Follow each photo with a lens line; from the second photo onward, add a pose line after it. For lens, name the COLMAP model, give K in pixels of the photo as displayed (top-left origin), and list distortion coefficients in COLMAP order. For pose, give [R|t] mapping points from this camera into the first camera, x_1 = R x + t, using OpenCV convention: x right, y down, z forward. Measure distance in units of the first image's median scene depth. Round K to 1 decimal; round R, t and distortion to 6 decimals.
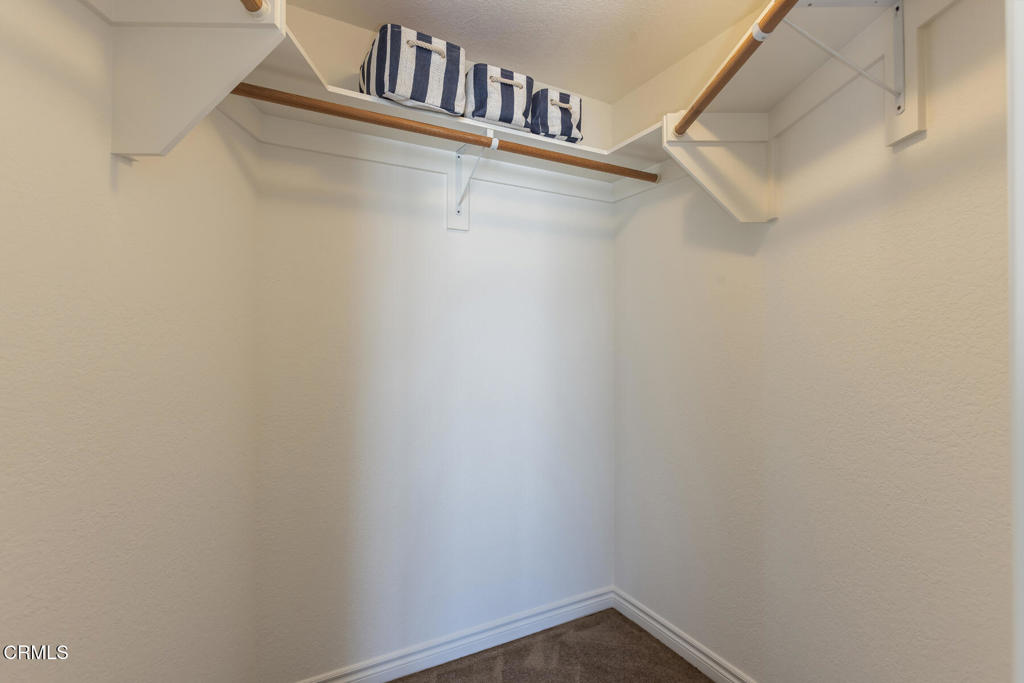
lens RADIAL K [[497.6, 0, 513.1], [0, 497.6, 343.0], [0, 0, 1]] dist [0.002253, 0.000483]
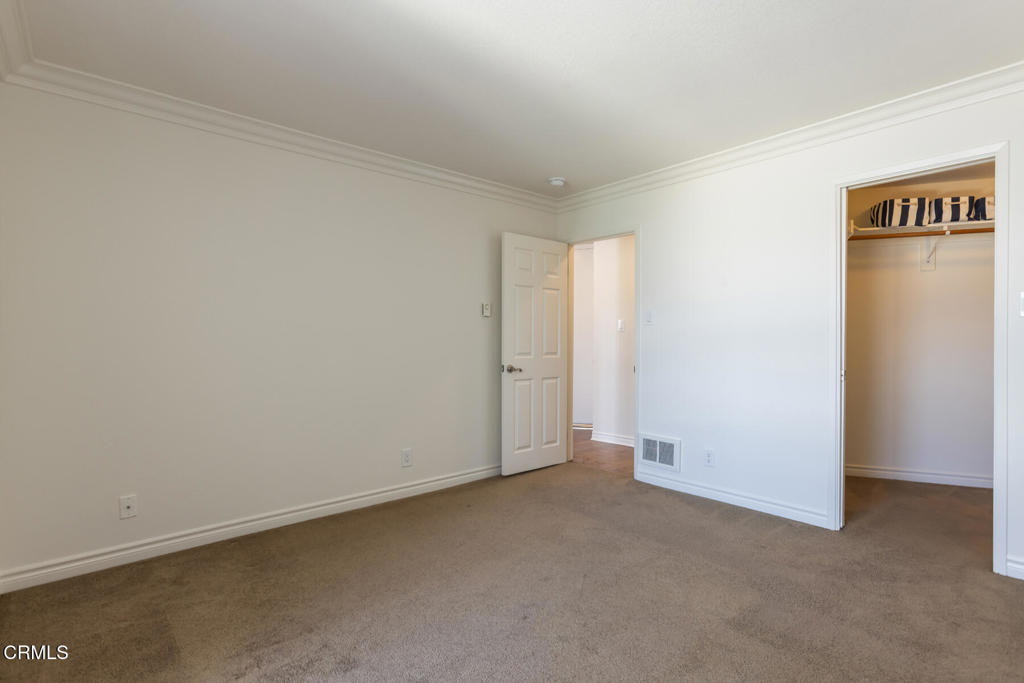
lens RADIAL K [[497.6, 0, 513.3], [0, 497.6, 339.6], [0, 0, 1]] dist [0.002253, 0.000483]
pose [[0.655357, 0.003840, -0.755309, 0.363957], [-0.000211, 0.999988, 0.004901, 0.047069], [0.755319, -0.003053, 0.655350, -1.831684]]
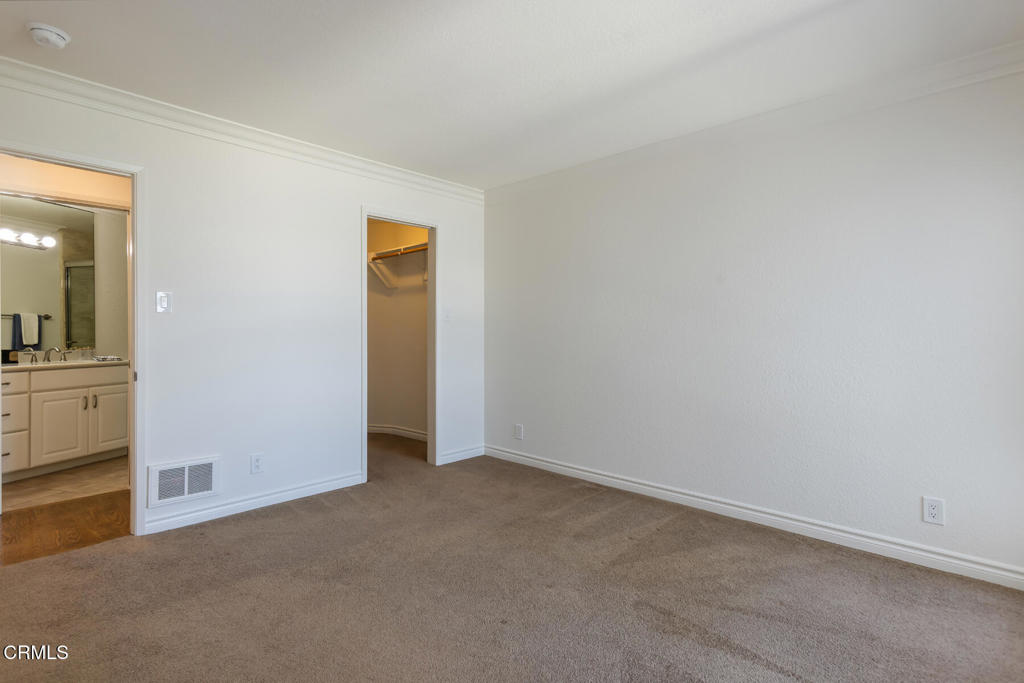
lens RADIAL K [[497.6, 0, 511.1], [0, 497.6, 337.6], [0, 0, 1]] dist [0.002253, 0.000483]
pose [[0.696381, -0.003836, 0.717662, -1.315127], [-0.008280, 0.999876, 0.013379, 0.040624], [-0.717625, -0.015259, 0.696263, -1.850762]]
